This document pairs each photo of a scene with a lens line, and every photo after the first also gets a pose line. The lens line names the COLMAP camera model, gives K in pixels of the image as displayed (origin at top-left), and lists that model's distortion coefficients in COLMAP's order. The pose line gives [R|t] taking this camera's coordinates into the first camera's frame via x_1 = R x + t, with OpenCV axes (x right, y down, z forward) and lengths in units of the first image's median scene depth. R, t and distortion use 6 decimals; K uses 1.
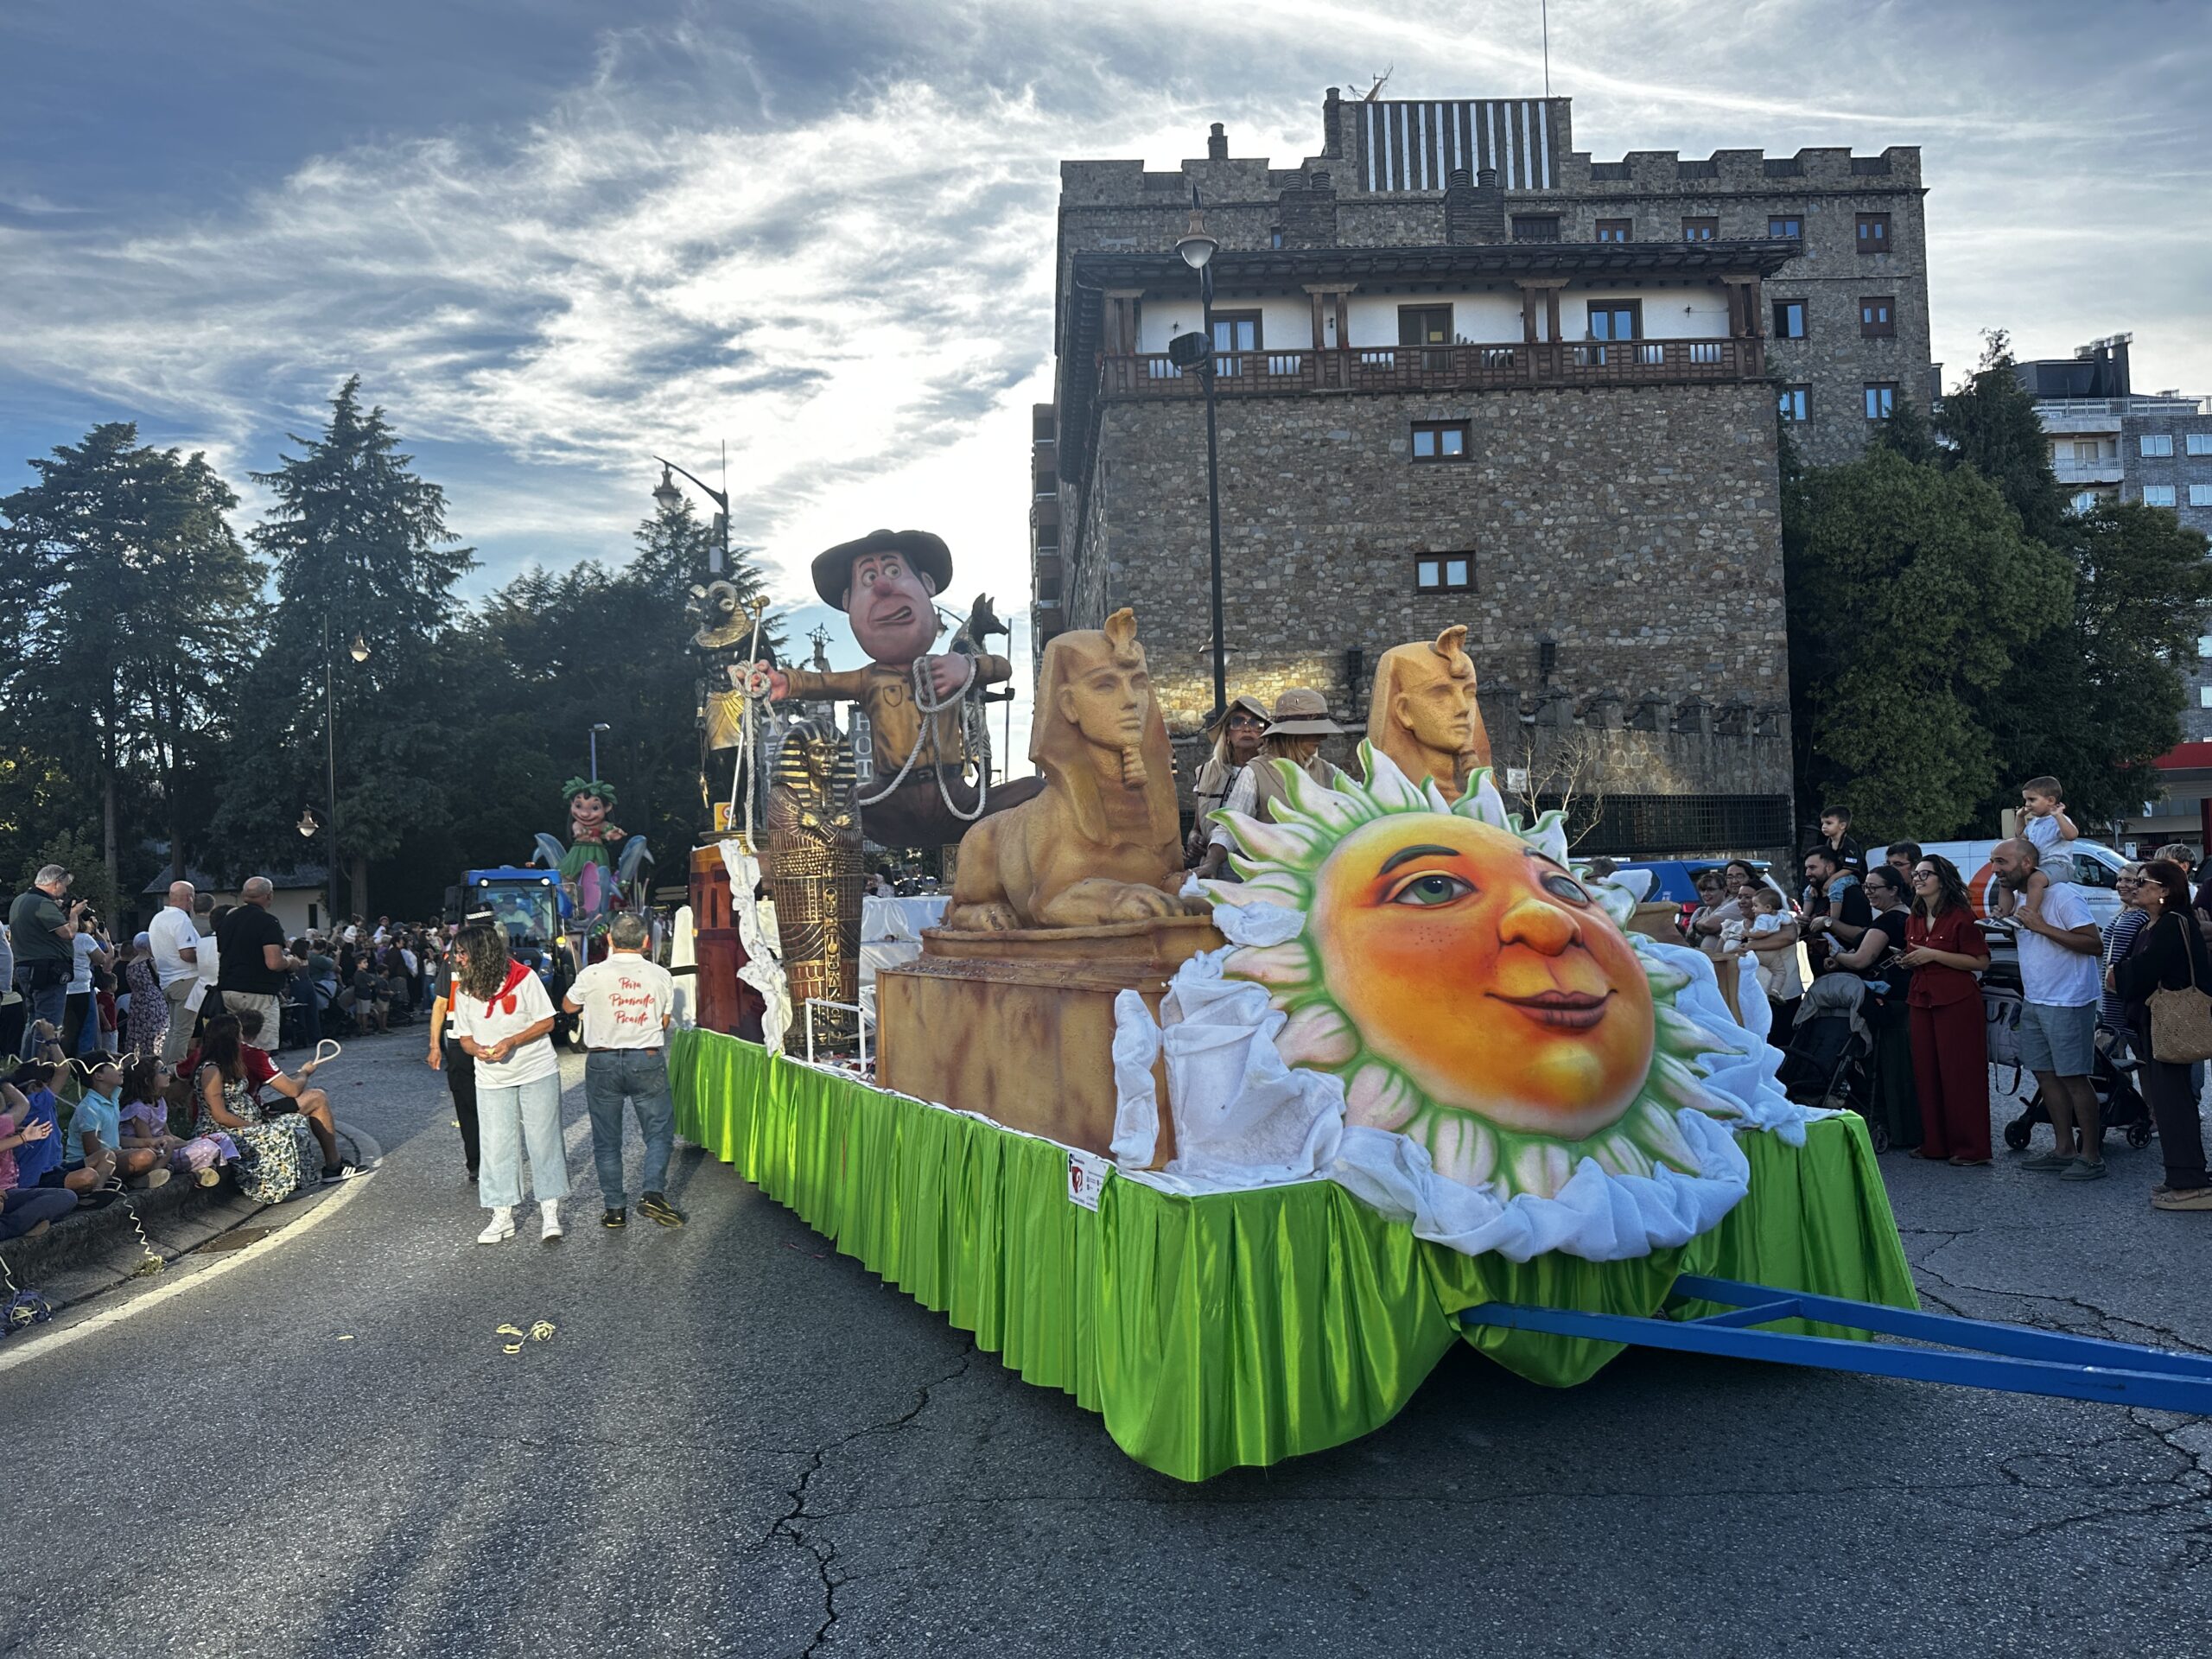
lens RADIAL K [[1519.4, 0, 1106.0], [0, 1519.4, 829.5], [0, 0, 1]] dist [0.052428, -0.064098]
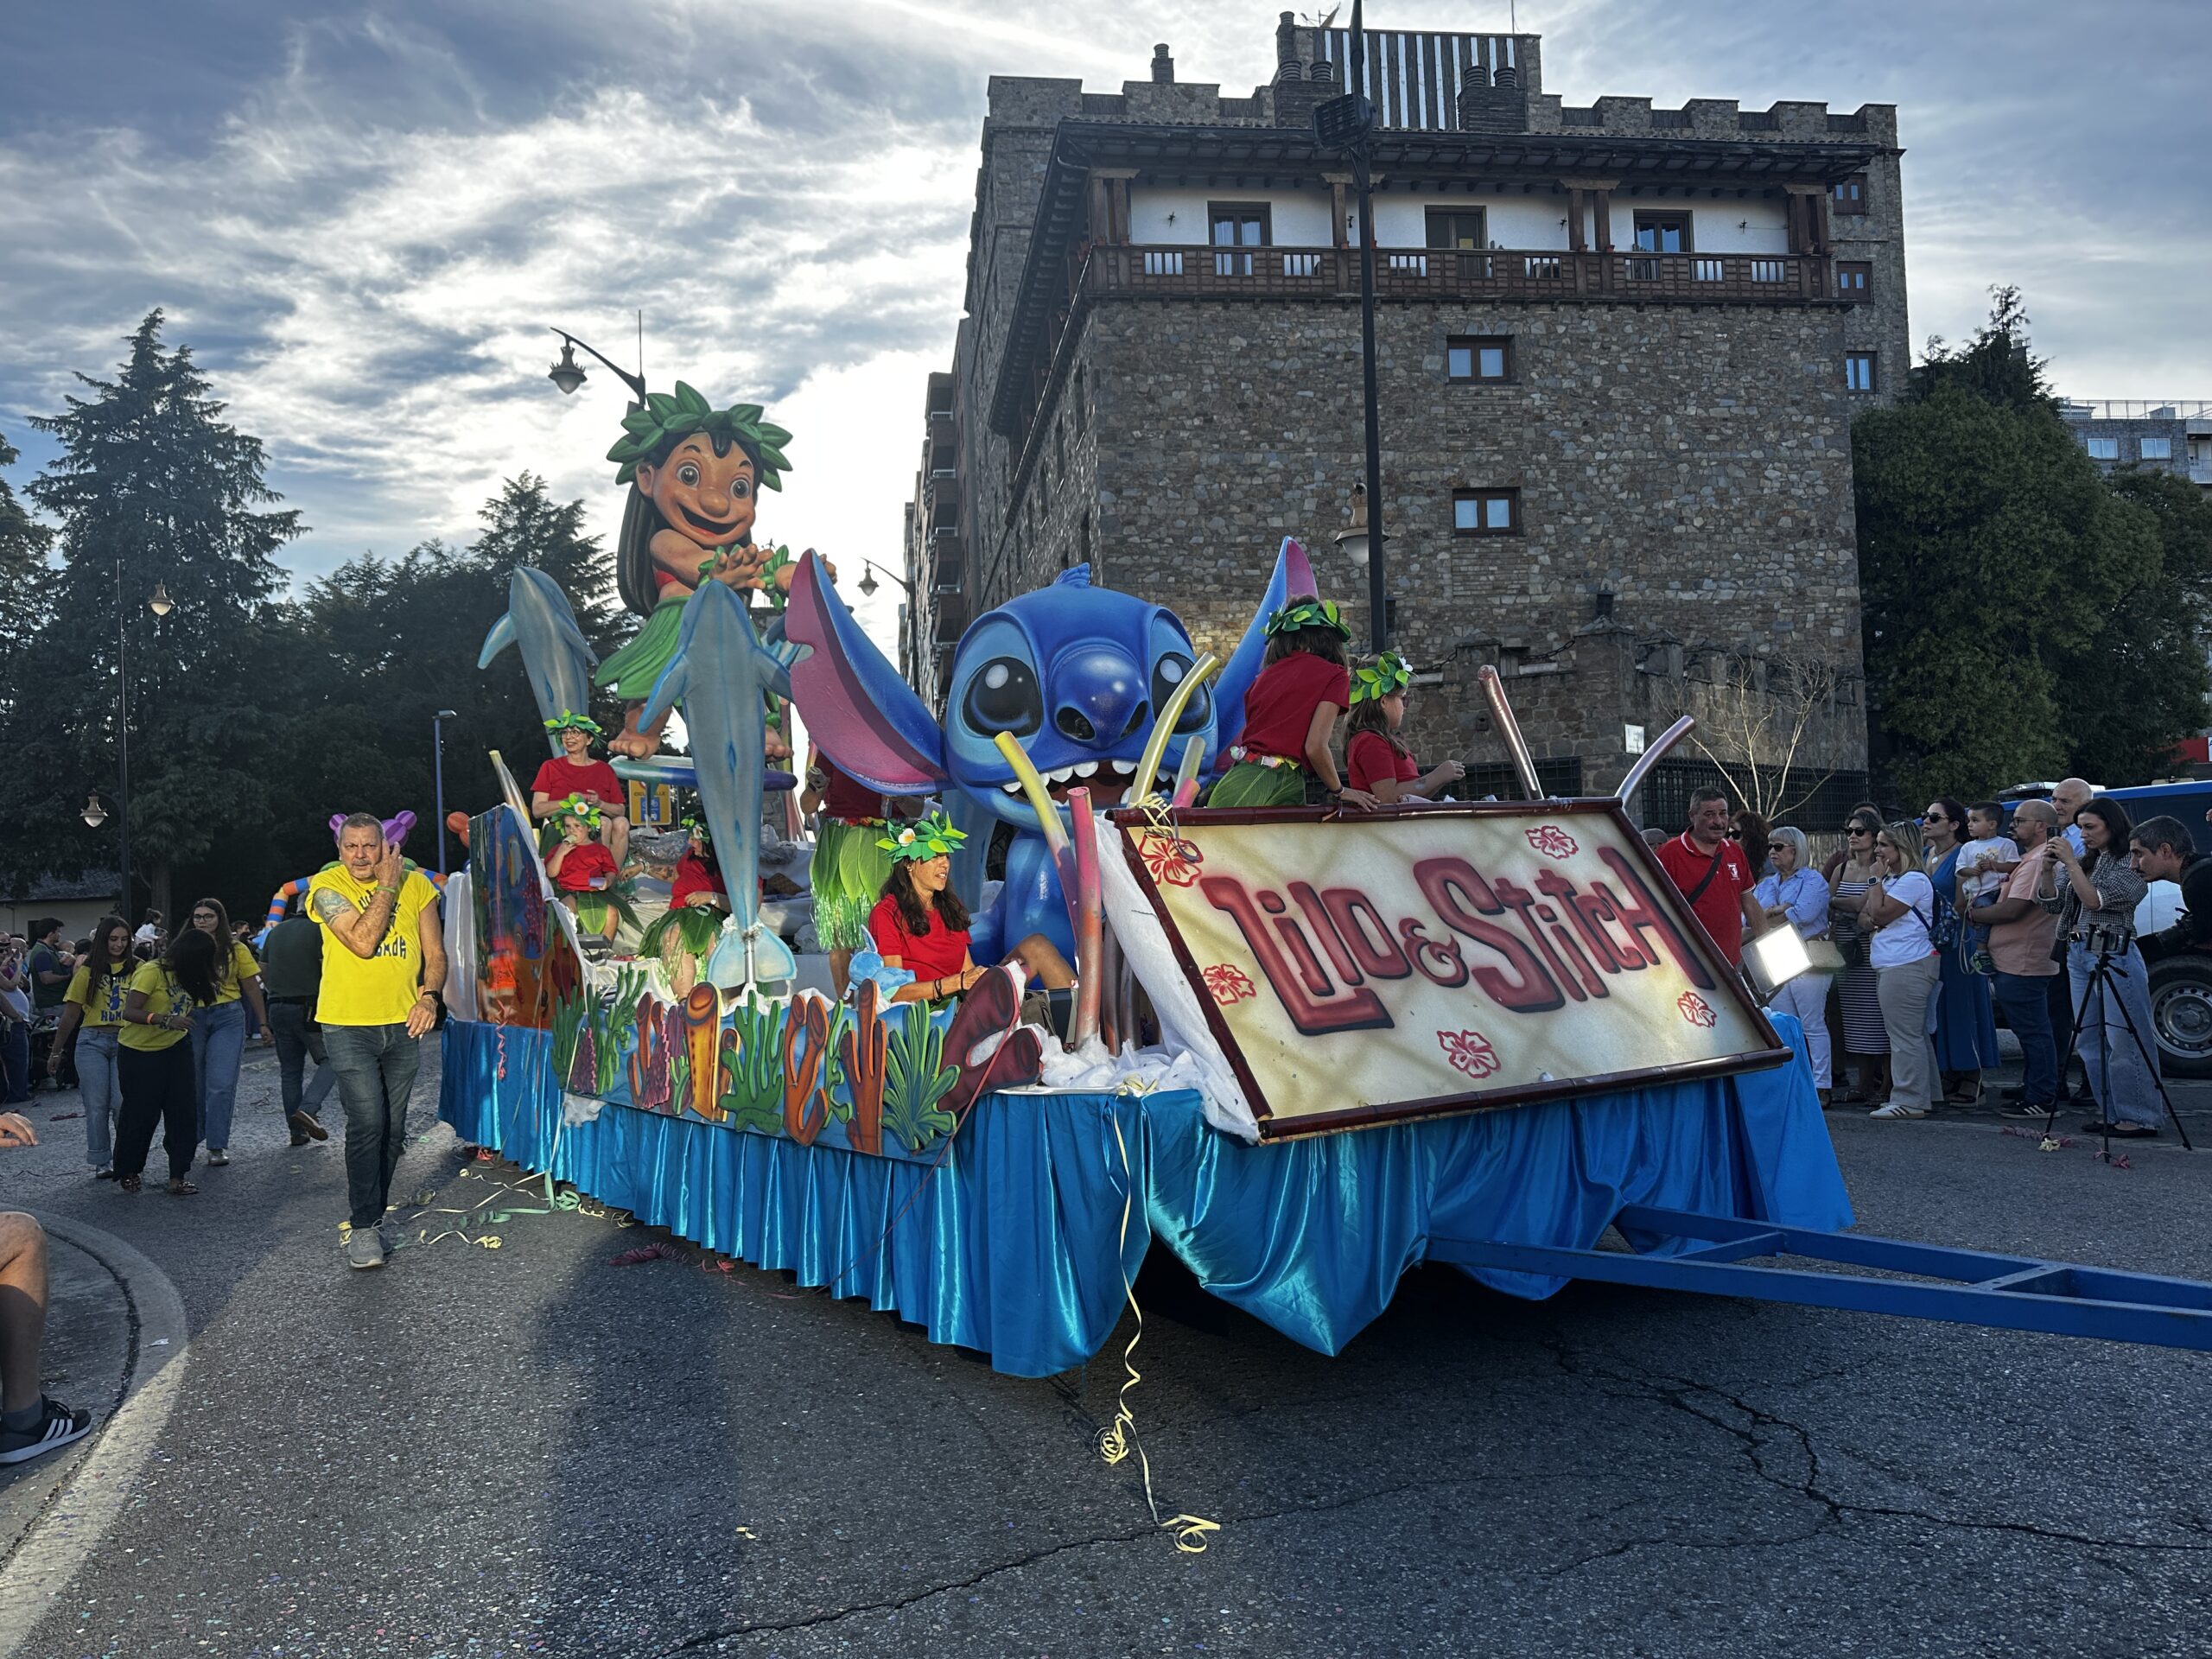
lens RADIAL K [[1542.9, 0, 1109.5], [0, 1542.9, 841.6], [0, 0, 1]] dist [0.005391, -0.004676]
pose [[0.995421, -0.001989, 0.095571, -0.069746], [0.002290, 0.999993, -0.003045, 0.018645], [-0.095565, 0.003250, 0.995418, 0.148503]]
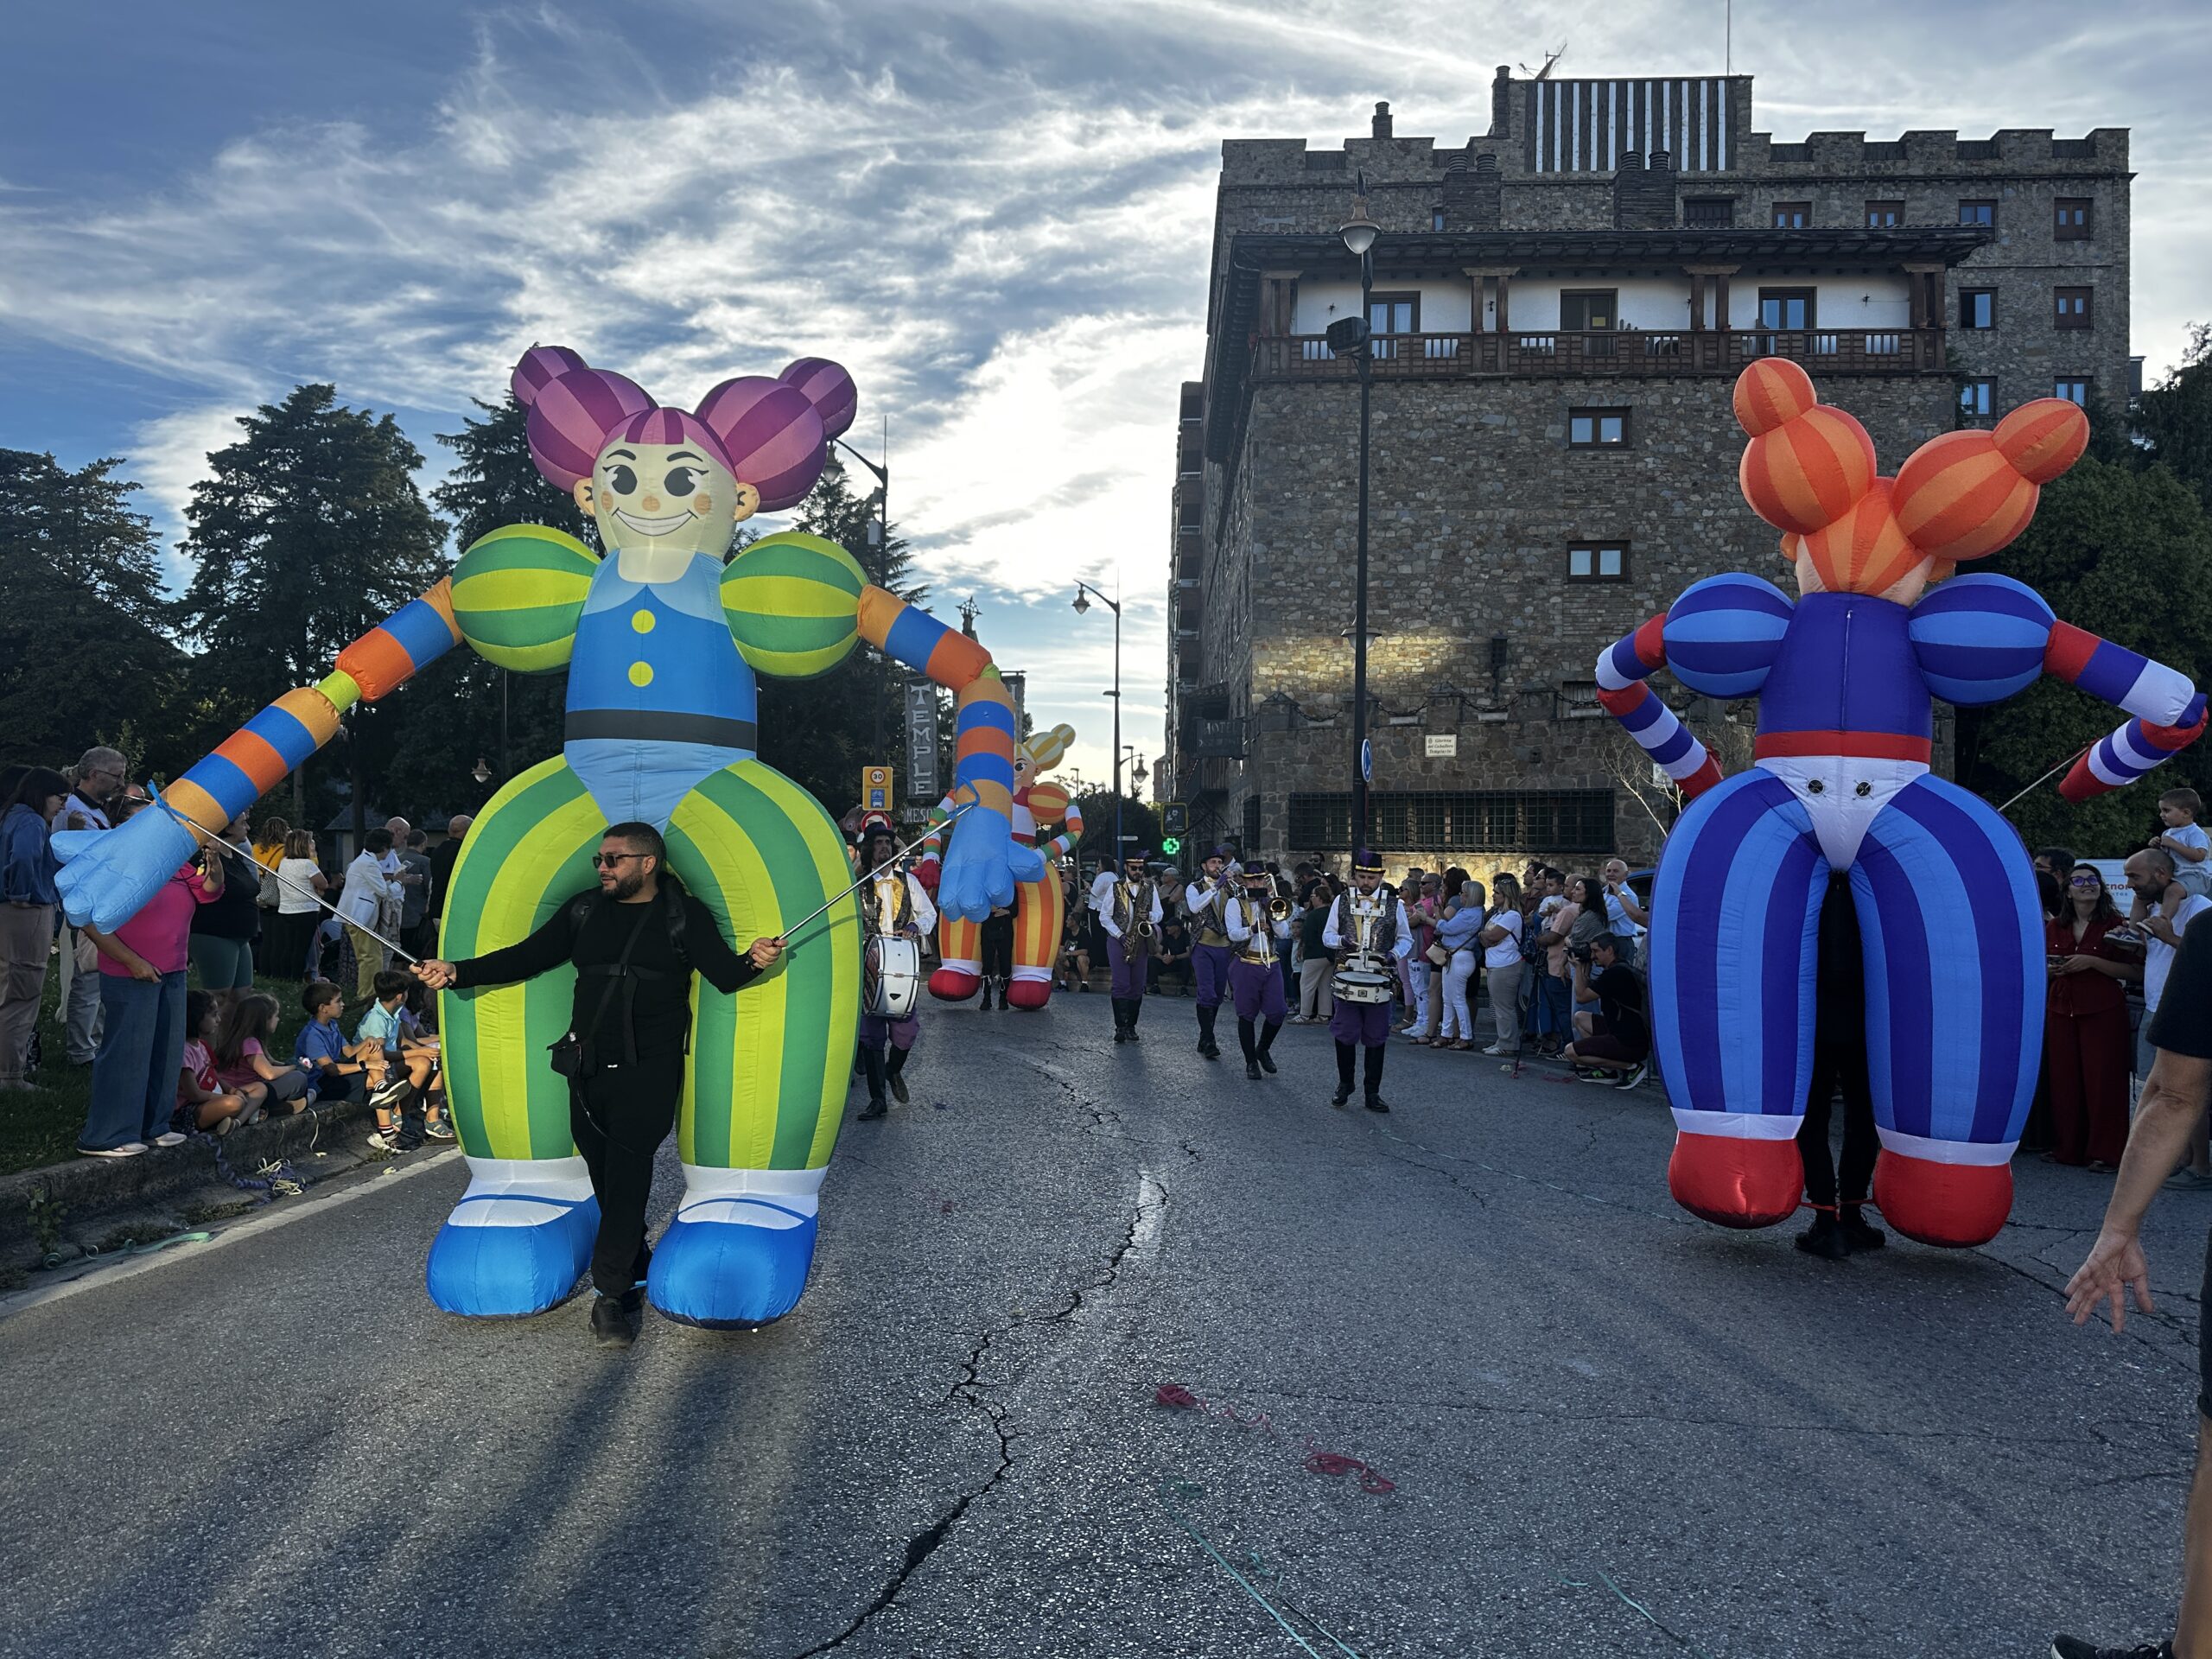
lens RADIAL K [[1531.6, 0, 1091.0], [0, 1531.6, 824.0], [0, 0, 1]] dist [0.006964, -0.004530]
pose [[0.994694, 0.044791, -0.092616, -0.003200], [-0.043775, 0.998957, 0.012982, 0.001645], [0.093101, -0.008859, 0.995617, -0.014869]]
